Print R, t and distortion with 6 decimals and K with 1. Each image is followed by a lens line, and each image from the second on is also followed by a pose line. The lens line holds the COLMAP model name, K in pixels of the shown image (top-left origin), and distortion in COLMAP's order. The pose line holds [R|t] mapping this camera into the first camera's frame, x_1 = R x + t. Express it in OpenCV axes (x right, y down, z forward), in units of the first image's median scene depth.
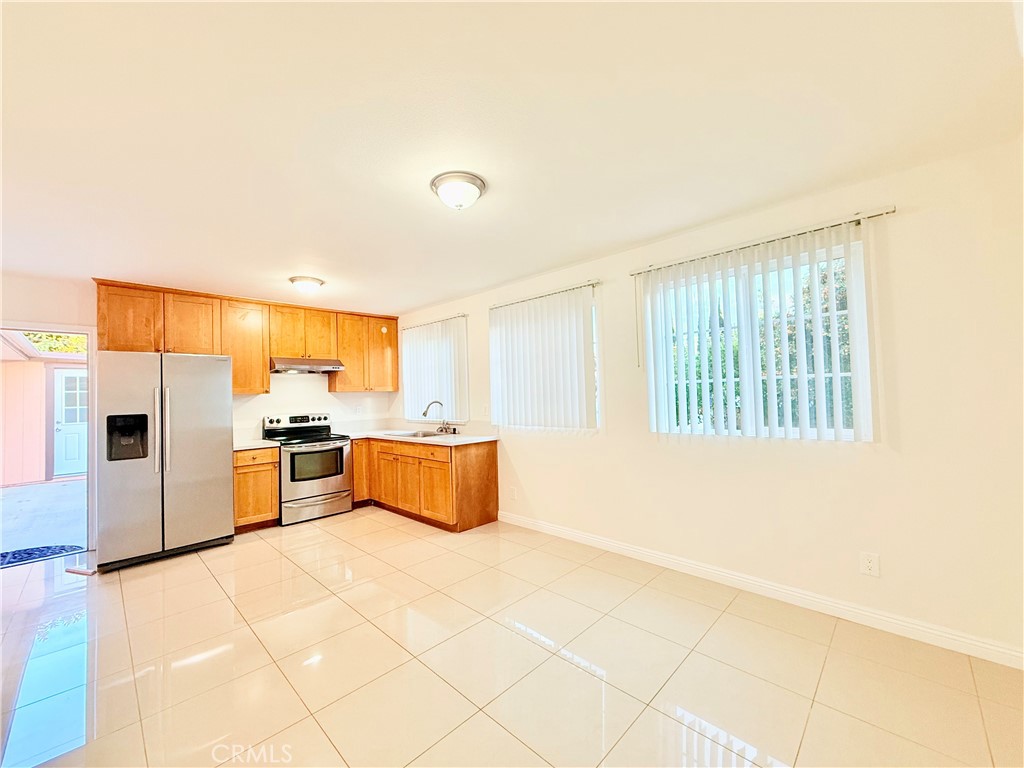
lens RADIAL K [[406.8, 0, 509.7], [0, 406.8, 385.2], [0, 0, 1]] dist [0.000007, -0.000016]
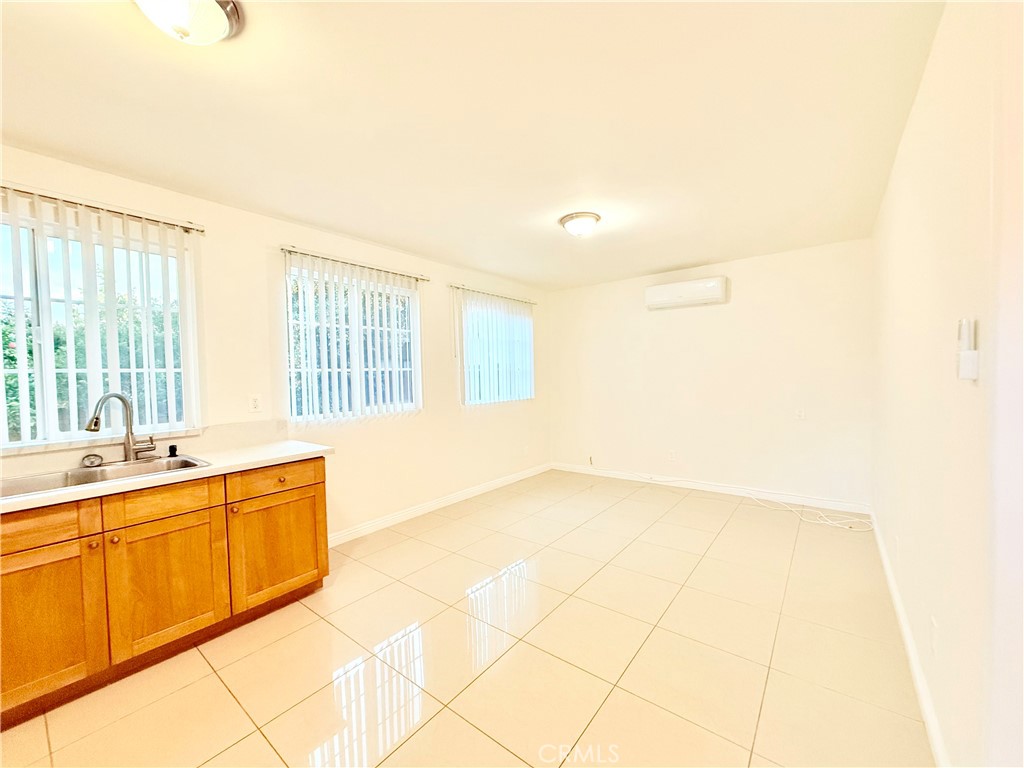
lens RADIAL K [[406.8, 0, 509.7], [0, 406.8, 385.2], [0, 0, 1]] dist [0.000007, -0.000016]
pose [[-0.106277, 0.000833, 0.994336, -0.730159], [-0.002961, 0.999995, -0.001154, 0.032644], [-0.994332, -0.003067, -0.106274, 0.689442]]
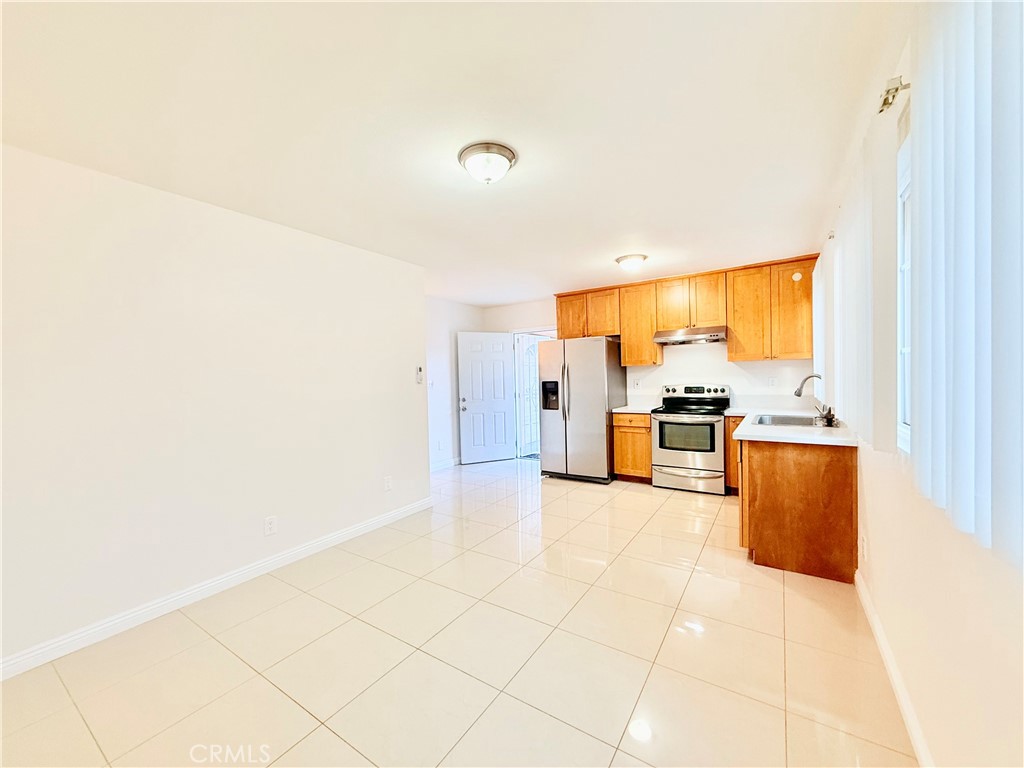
lens RADIAL K [[406.8, 0, 509.7], [0, 406.8, 385.2], [0, 0, 1]] dist [0.000007, -0.000016]
pose [[0.189334, 0.046001, -0.980835, 0.423178], [0.046554, 0.997358, 0.055762, -0.004736], [0.980809, -0.056219, 0.186692, 0.420819]]
